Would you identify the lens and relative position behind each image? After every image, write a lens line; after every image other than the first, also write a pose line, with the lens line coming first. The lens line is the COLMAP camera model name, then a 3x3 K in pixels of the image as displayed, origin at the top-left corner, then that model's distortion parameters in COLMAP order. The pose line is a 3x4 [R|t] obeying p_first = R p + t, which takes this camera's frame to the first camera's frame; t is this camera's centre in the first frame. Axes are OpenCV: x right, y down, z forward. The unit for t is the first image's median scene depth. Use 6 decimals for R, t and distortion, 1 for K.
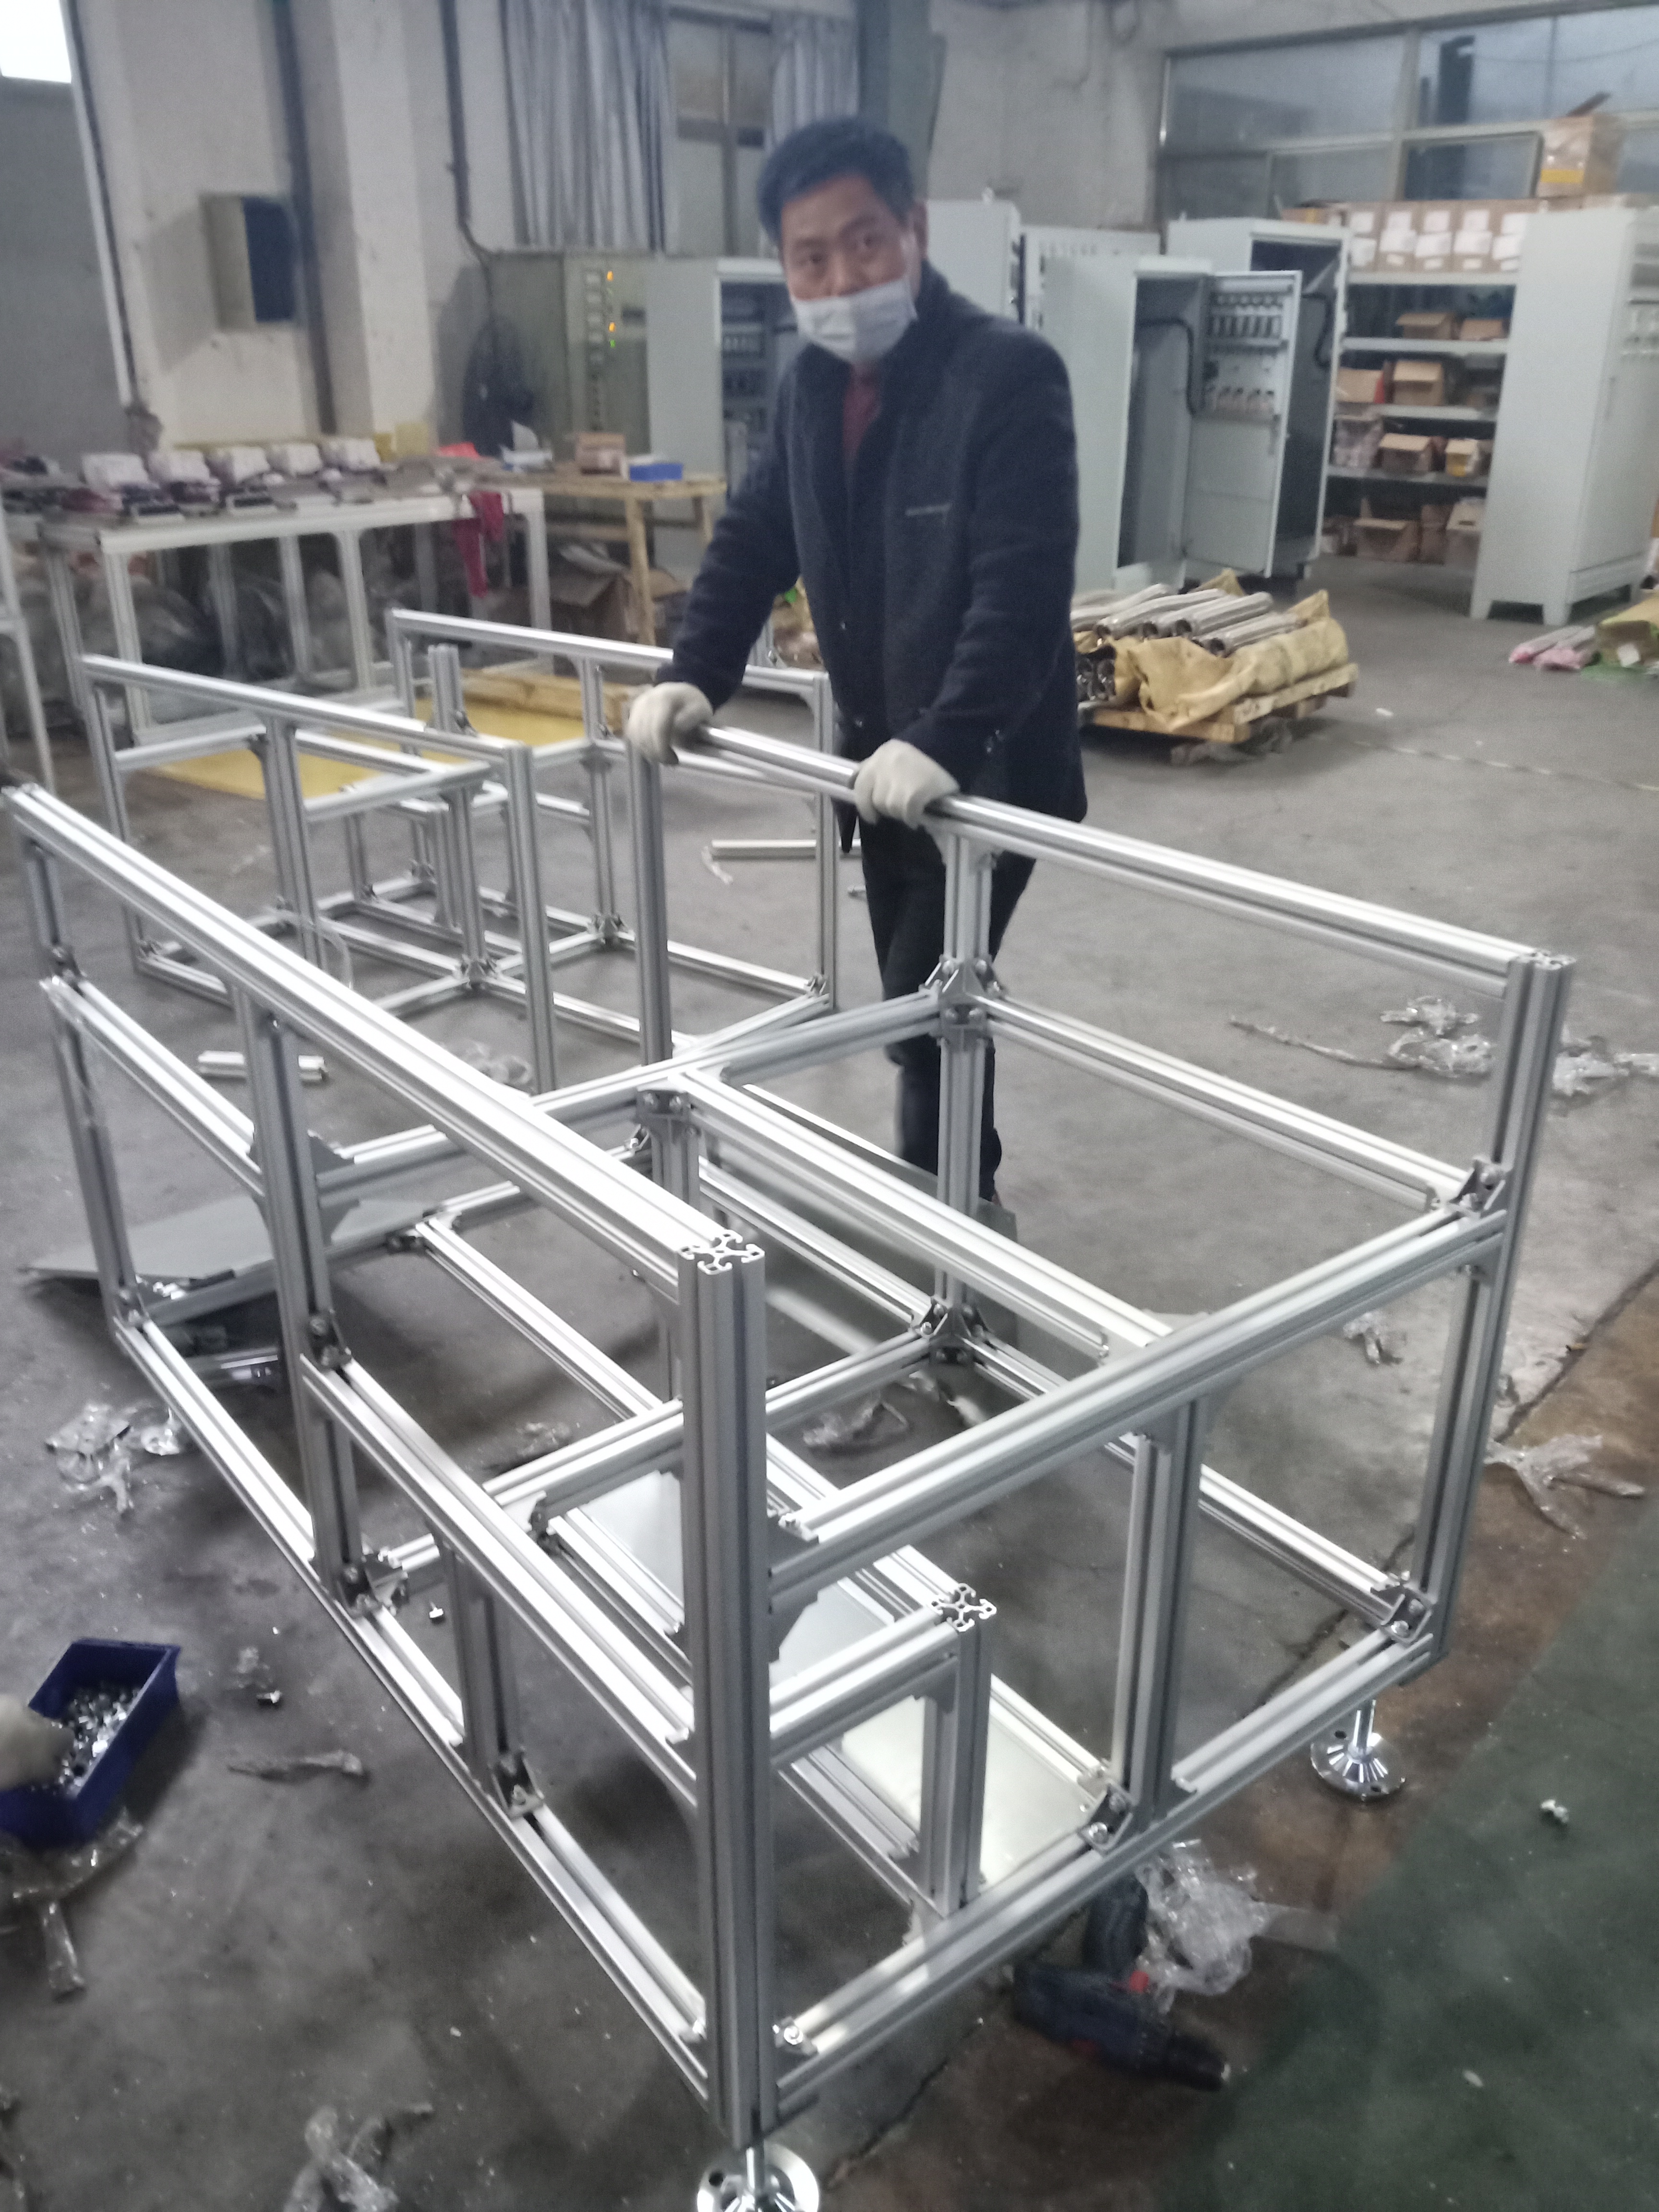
lens RADIAL K [[1750.9, 0, 830.9], [0, 1750.9, 1109.6], [0, 0, 1]] dist [0.016852, -0.026812]
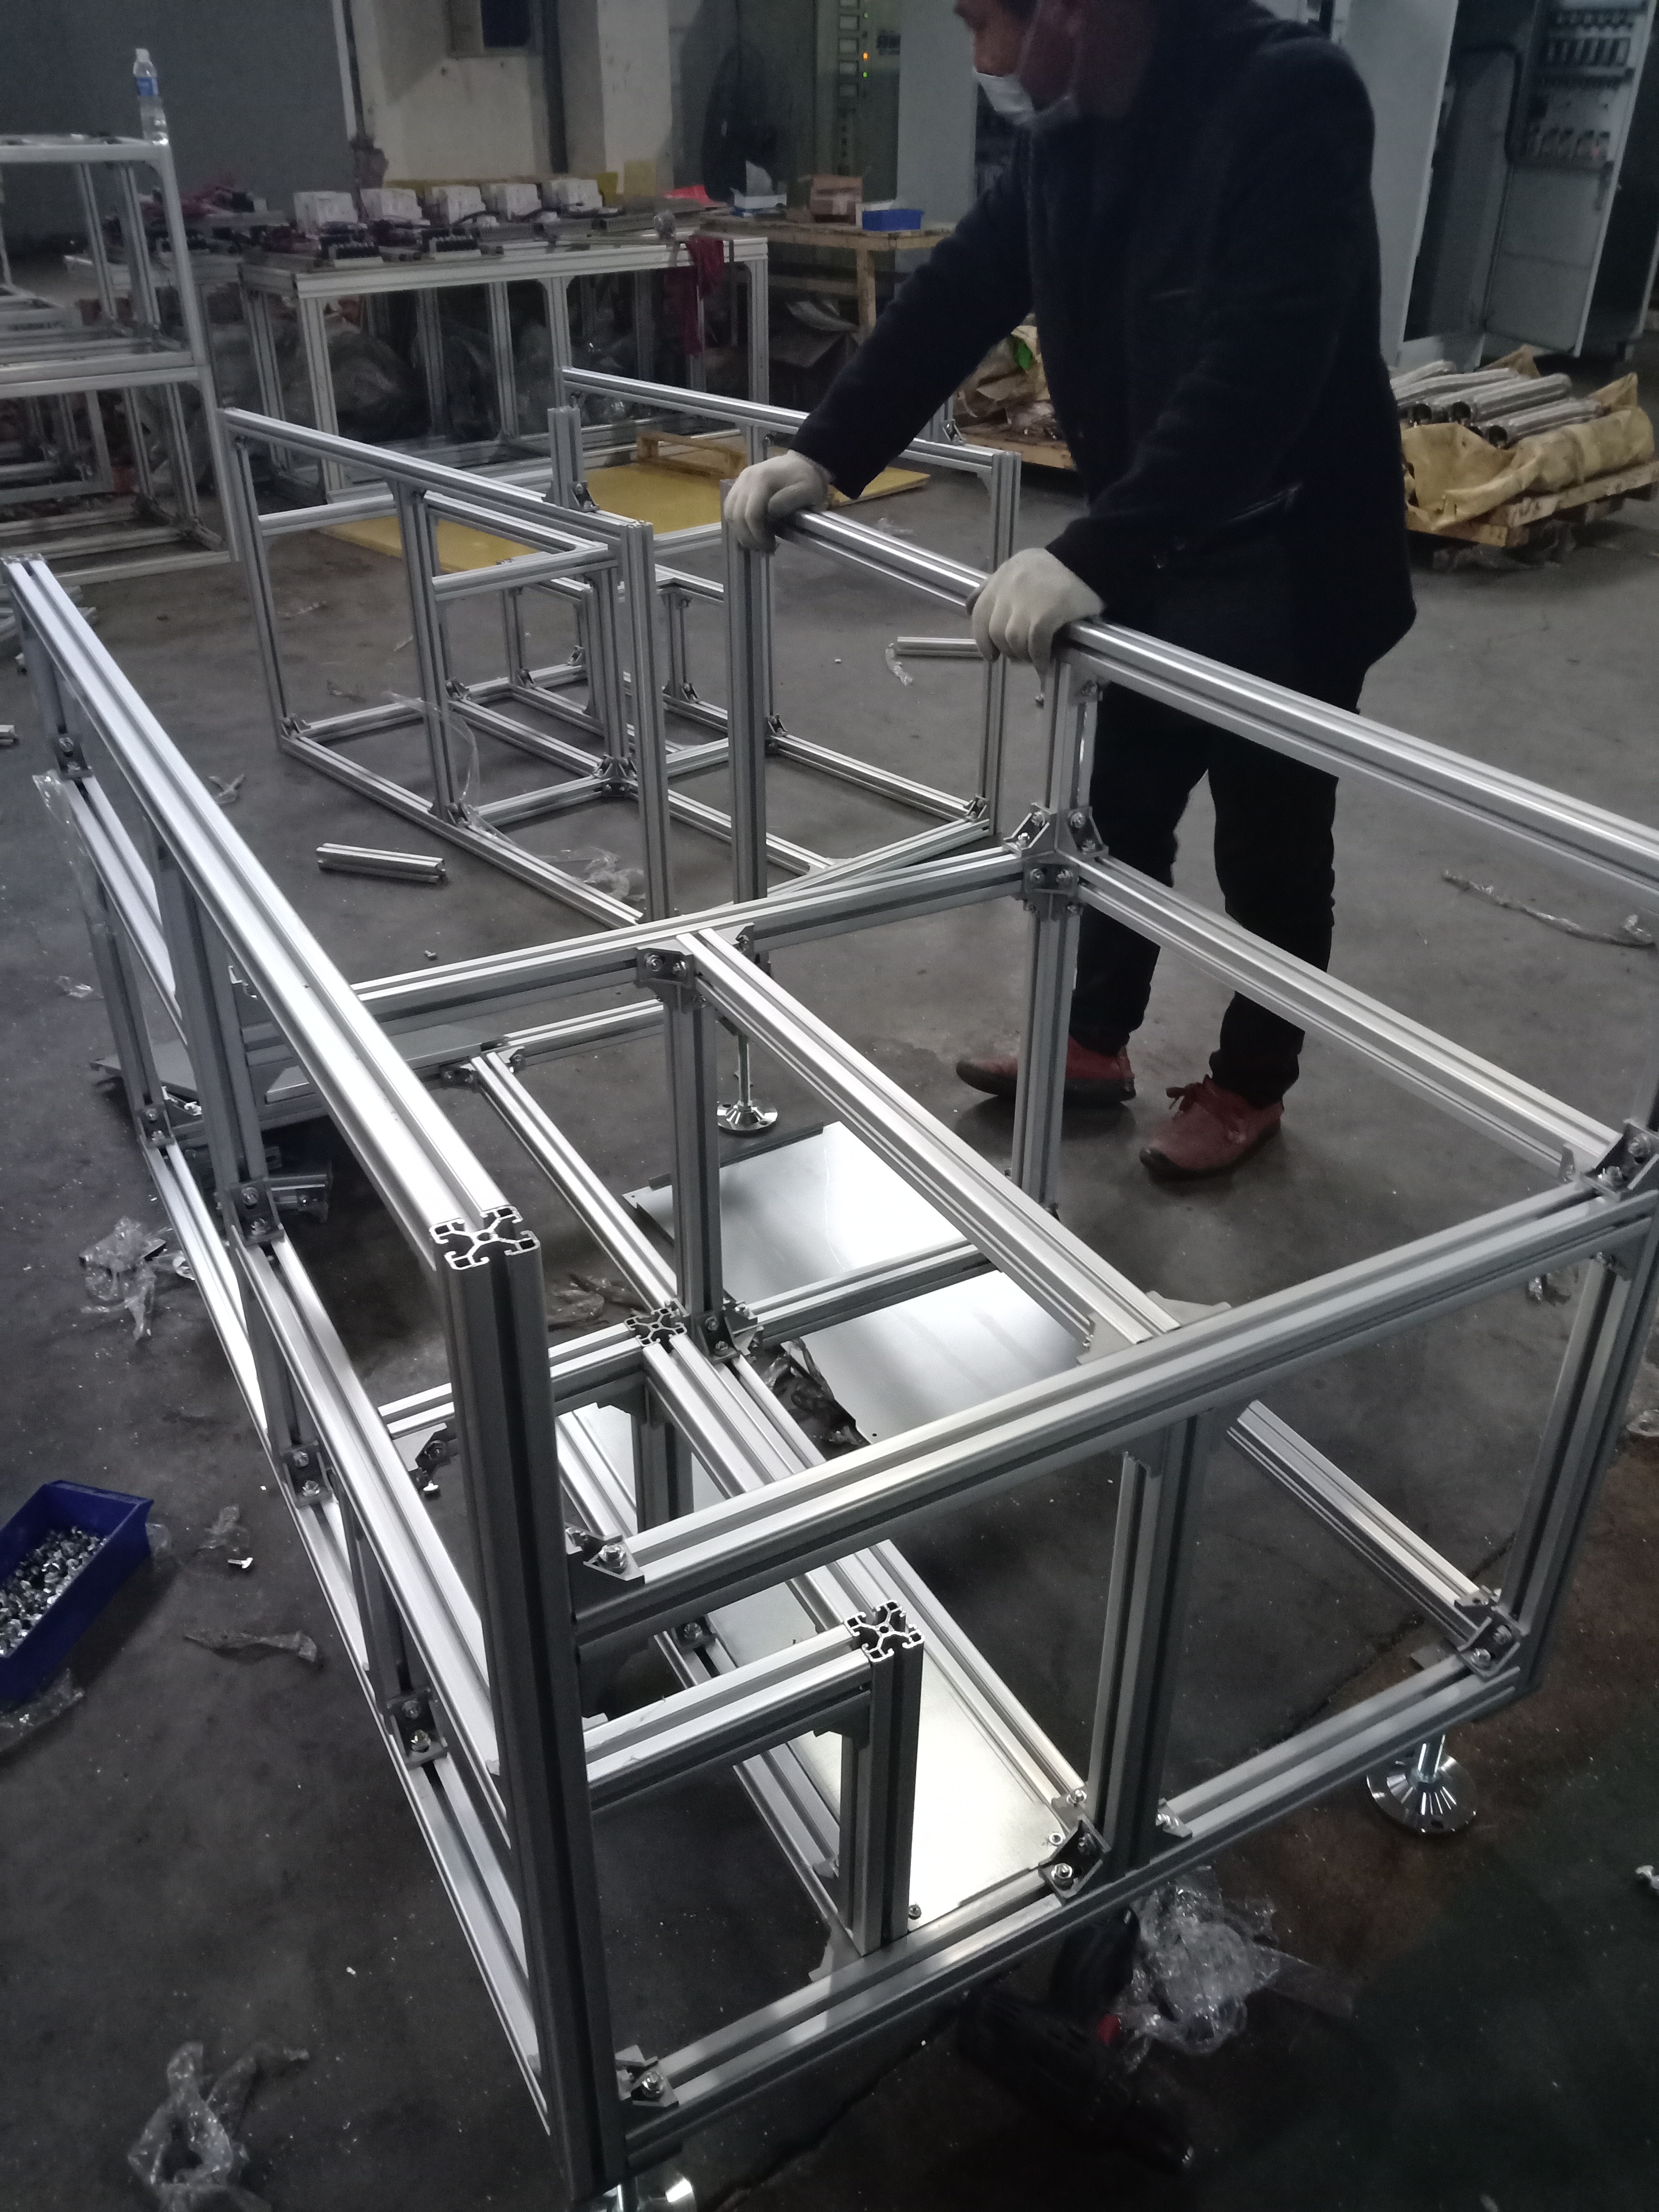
lens RADIAL K [[1750.9, 0, 832.2], [0, 1750.9, 1106.2], [0, 0, 1]] dist [0.016852, -0.026812]
pose [[0.988033, 0.081021, -0.131252, 0.075652], [-0.065369, 0.990684, 0.119464, -0.031778], [0.139708, -0.109454, 0.984125, 0.113469]]
